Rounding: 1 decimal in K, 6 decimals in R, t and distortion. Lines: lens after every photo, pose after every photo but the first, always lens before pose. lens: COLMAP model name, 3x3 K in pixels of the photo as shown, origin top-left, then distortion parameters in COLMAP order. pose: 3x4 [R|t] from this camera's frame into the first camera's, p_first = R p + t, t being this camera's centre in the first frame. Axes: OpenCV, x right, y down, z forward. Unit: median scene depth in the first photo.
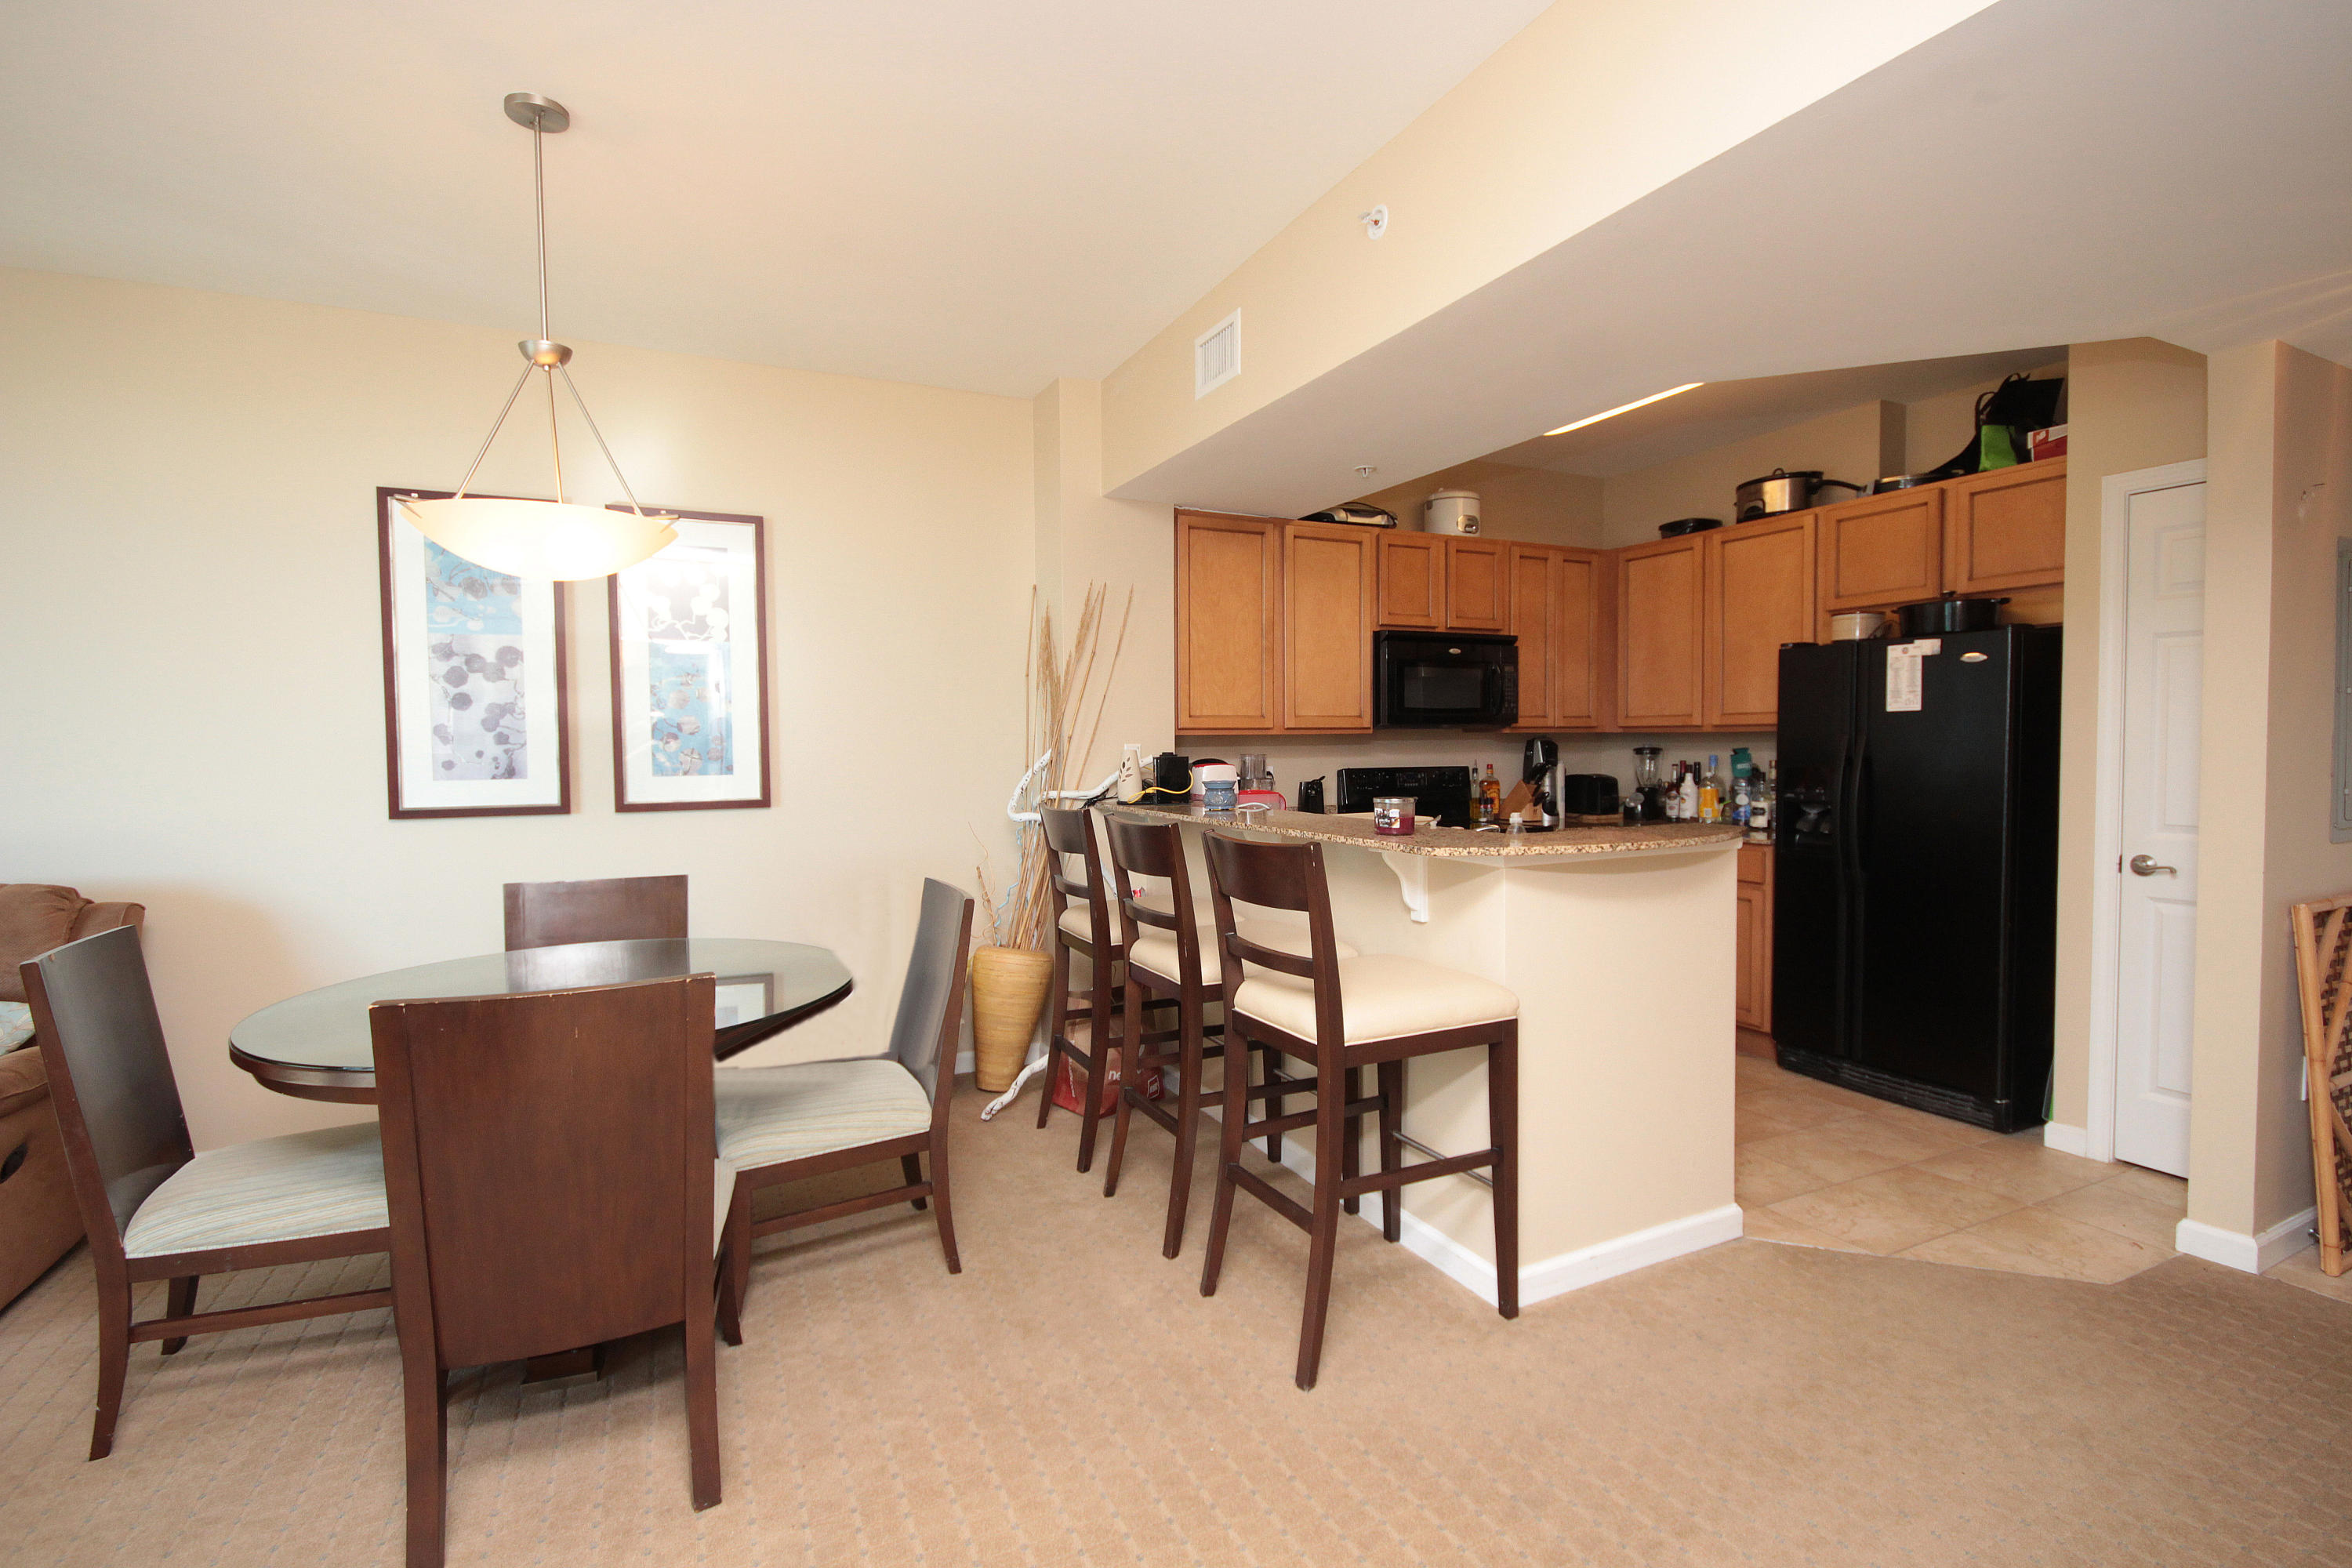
lens RADIAL K [[1089.9, 0, 1194.9], [0, 1089.9, 783.6], [0, 0, 1]] dist [-0.003892, -0.000948]
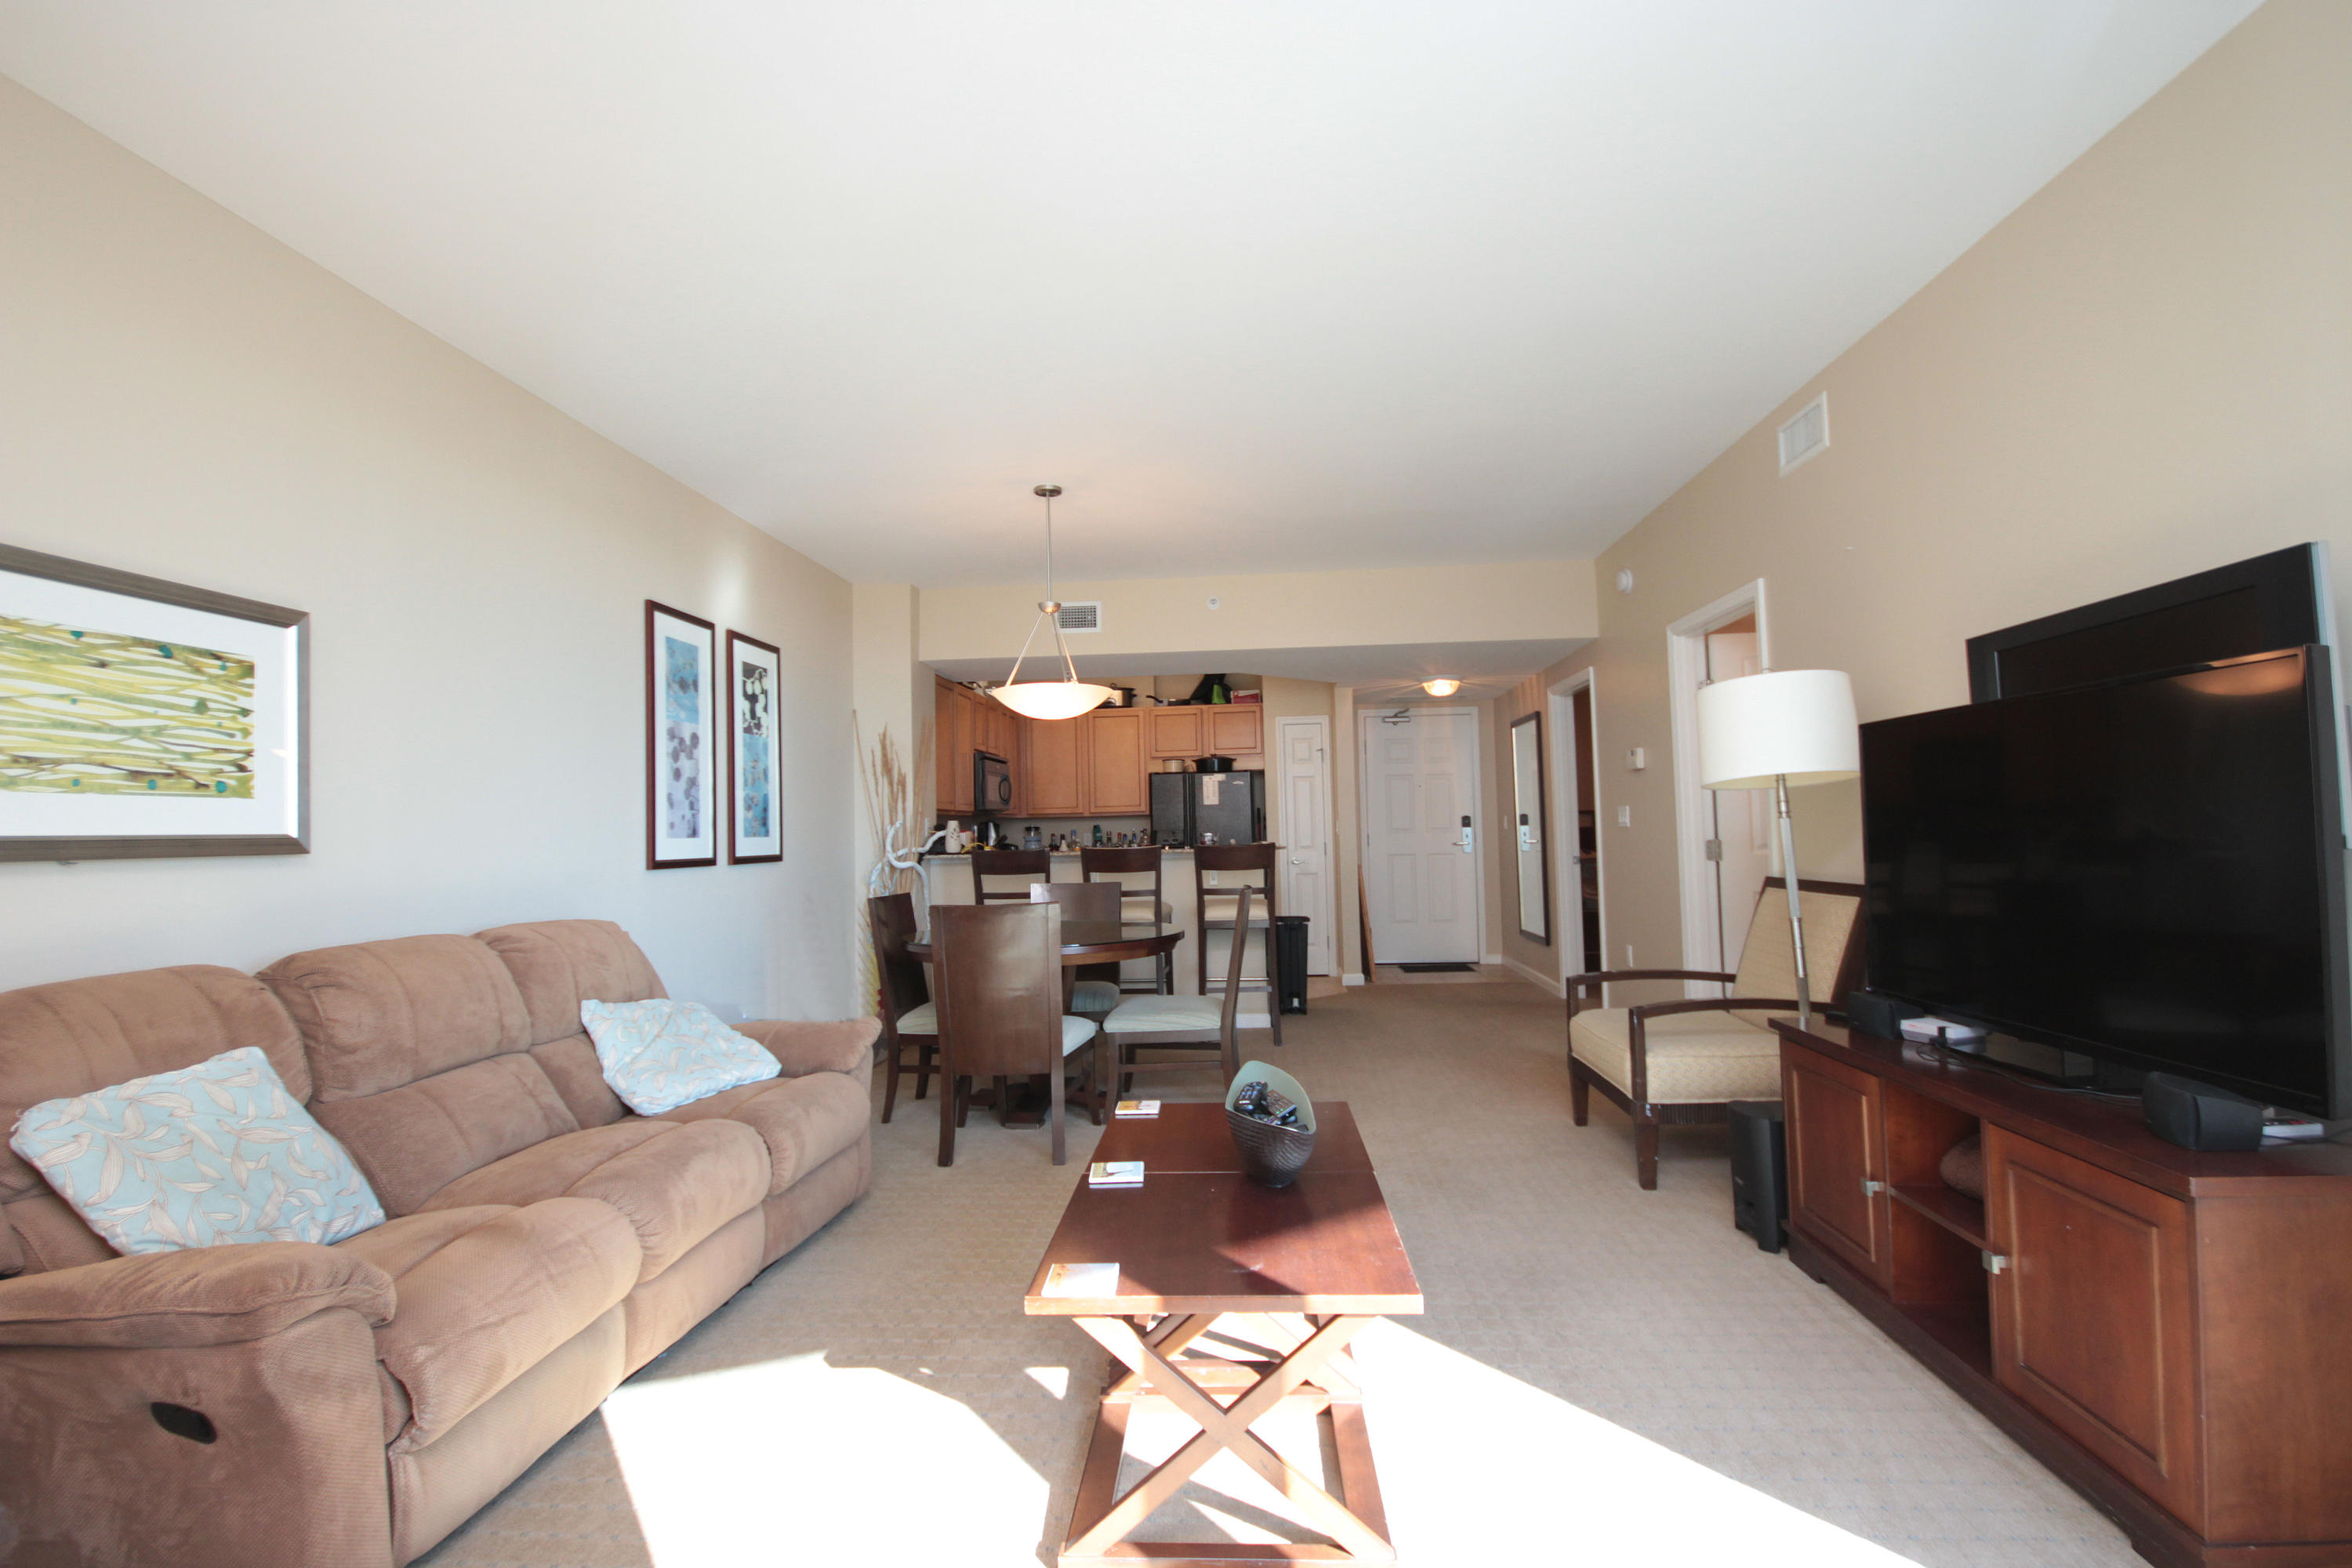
lens RADIAL K [[1089.9, 0, 1194.9], [0, 1089.9, 783.6], [0, 0, 1]] dist [-0.003892, -0.000948]
pose [[0.498778, 0.034682, 0.866036, -1.358871], [0.056856, 0.995738, -0.072621, 0.054913], [-0.864863, 0.085461, 0.494680, -0.119860]]
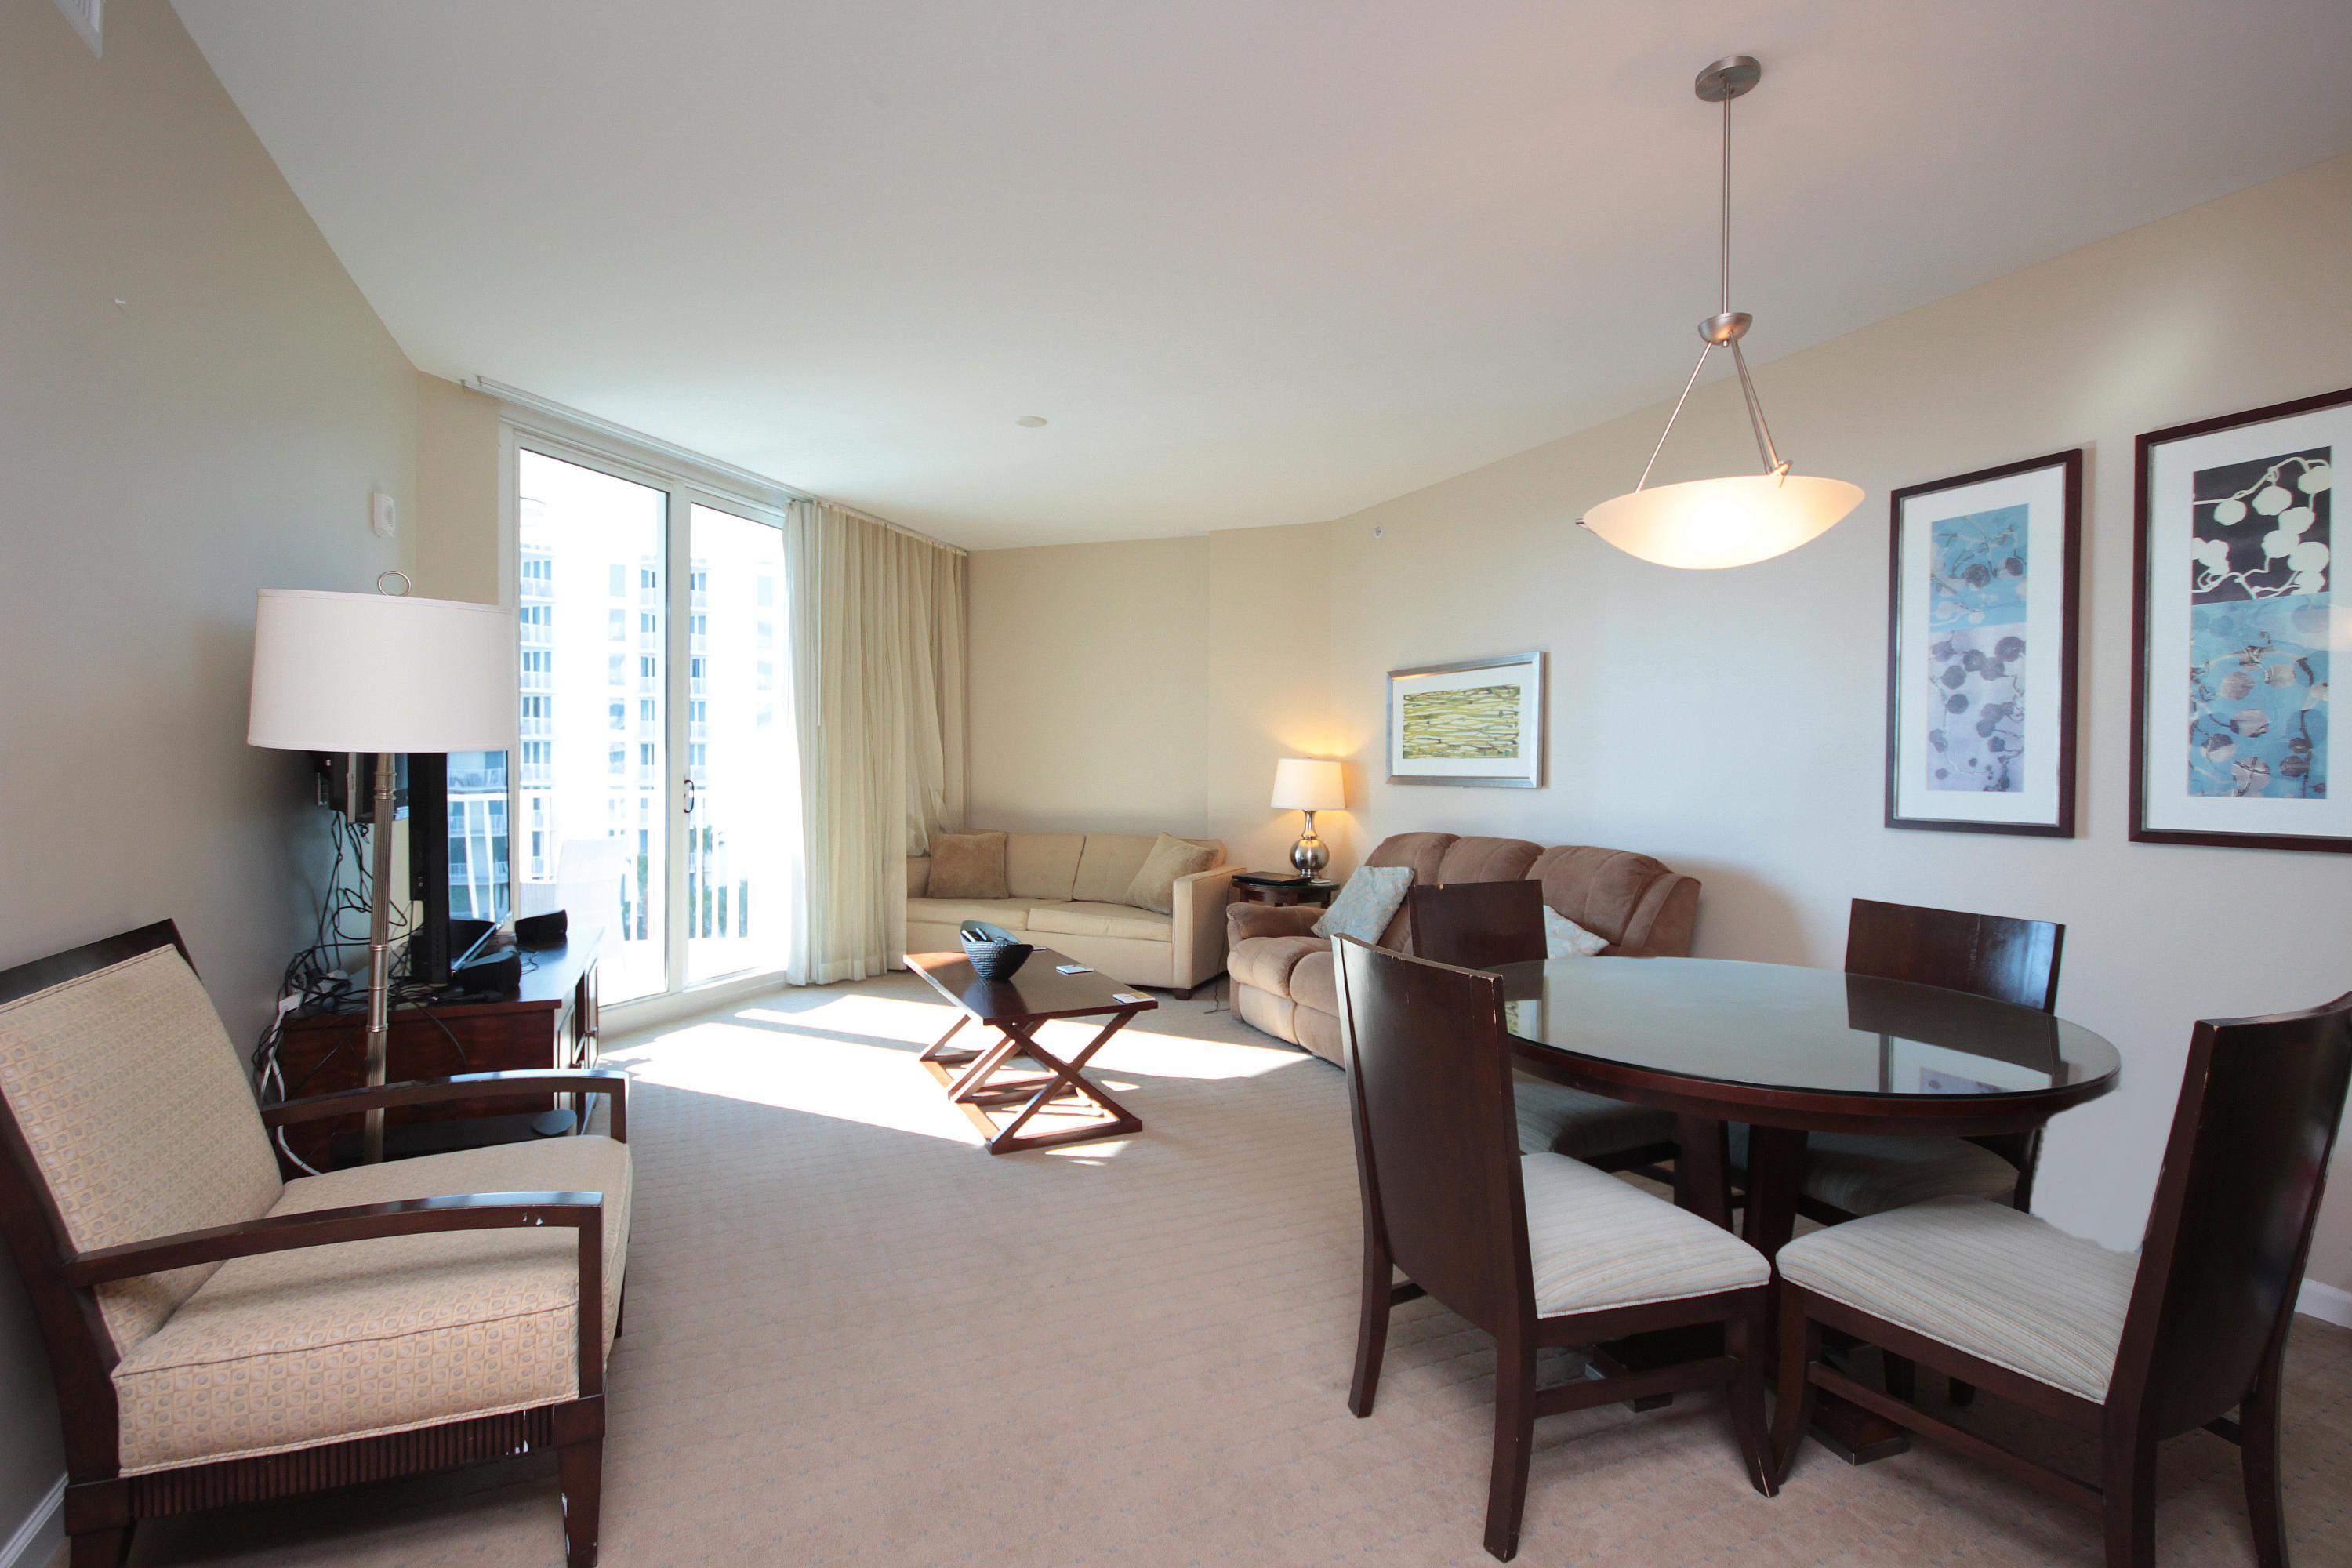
lens RADIAL K [[1089.9, 0, 1194.9], [0, 1089.9, 783.6], [0, 0, 1]] dist [-0.003892, -0.000948]
pose [[-0.017721, 0.023514, -0.999566, 0.229469], [-0.048900, 0.998507, 0.024356, -0.000021], [0.998646, 0.049311, -0.016544, 0.356036]]
